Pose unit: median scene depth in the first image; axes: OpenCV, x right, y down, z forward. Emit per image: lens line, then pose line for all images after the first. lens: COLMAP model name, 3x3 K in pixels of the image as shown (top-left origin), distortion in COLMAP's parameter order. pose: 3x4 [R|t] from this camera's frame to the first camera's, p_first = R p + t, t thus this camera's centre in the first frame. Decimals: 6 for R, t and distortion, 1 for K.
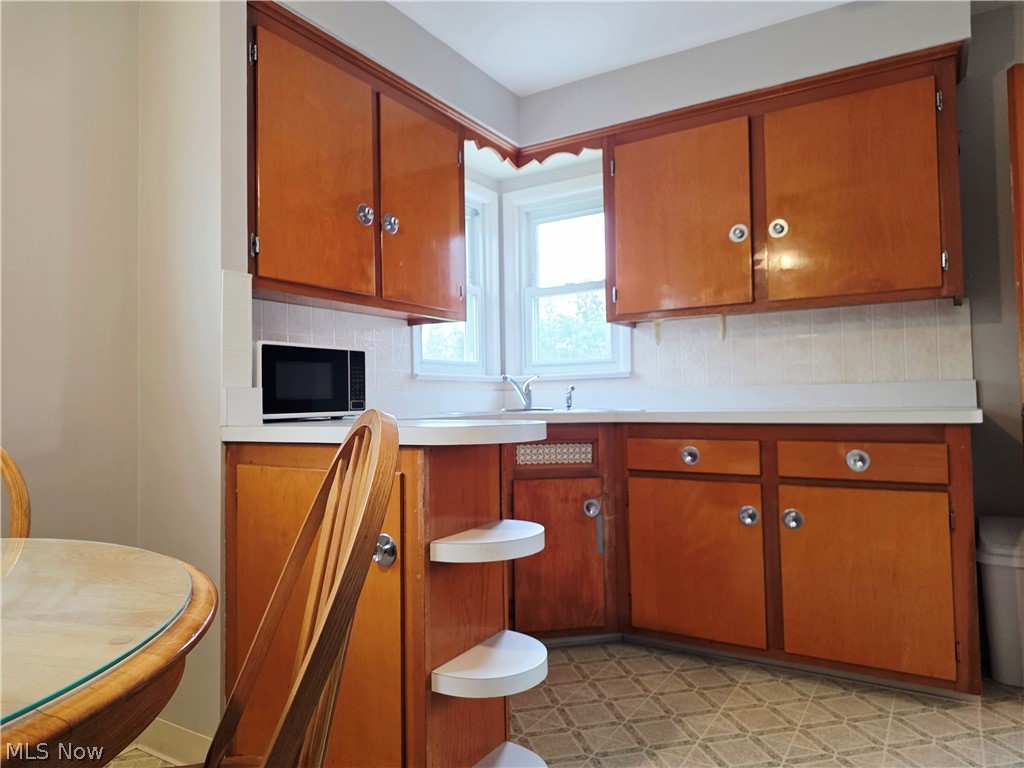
lens RADIAL K [[693.9, 0, 515.3], [0, 693.9, 372.2], [0, 0, 1]] dist [0.036032, -0.007929]
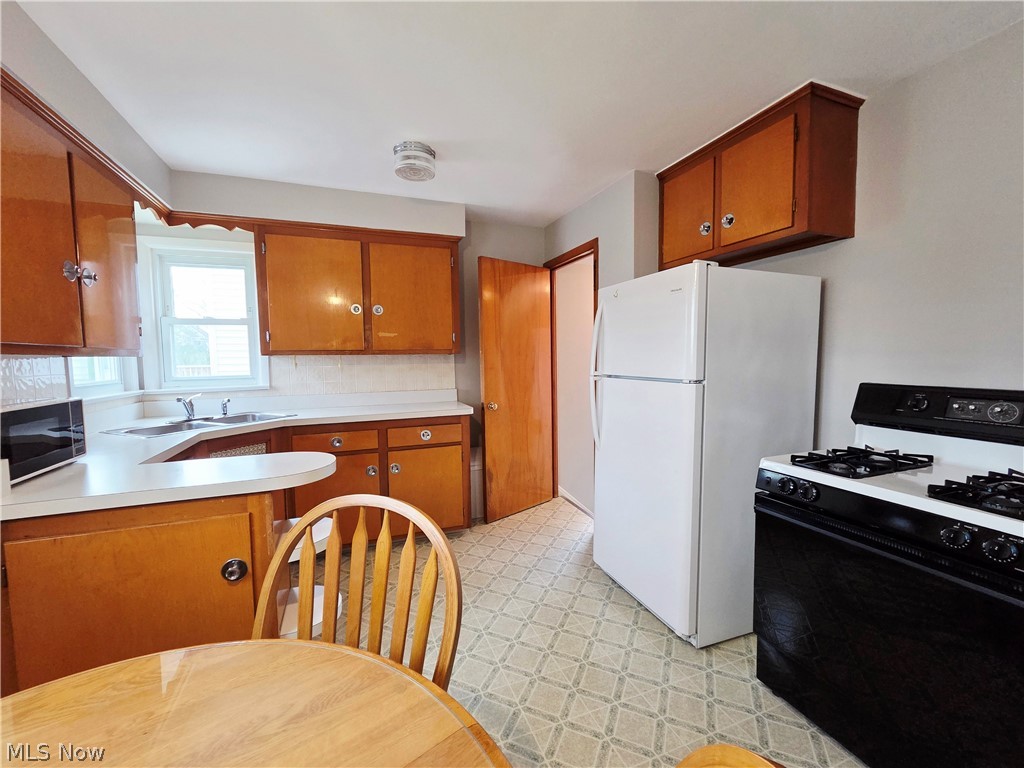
lens RADIAL K [[420.6, 0, 512.0], [0, 420.6, 384.0], [0, 0, 1]] dist [-0.004202, -0.000261]
pose [[0.612246, -0.043575, 0.789466, -0.244002], [-0.026702, 0.996771, 0.075725, -0.092967], [-0.790217, -0.067443, 0.609105, 0.046620]]
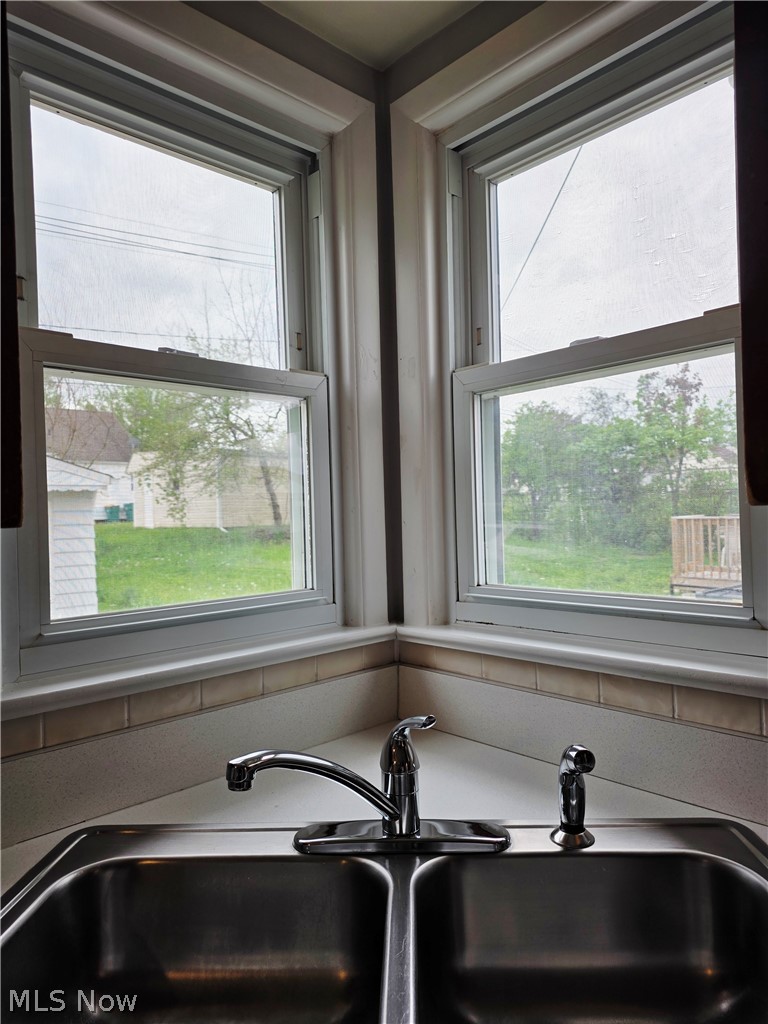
lens RADIAL K [[693.9, 0, 384.0], [0, 693.9, 512.0], [0, 0, 1]] dist [0.036032, -0.007929]
pose [[0.965113, -0.015037, -0.261401, 0.084821], [0.026417, 0.998847, 0.040077, -0.079056], [0.260497, -0.045585, 0.964398, 0.798229]]
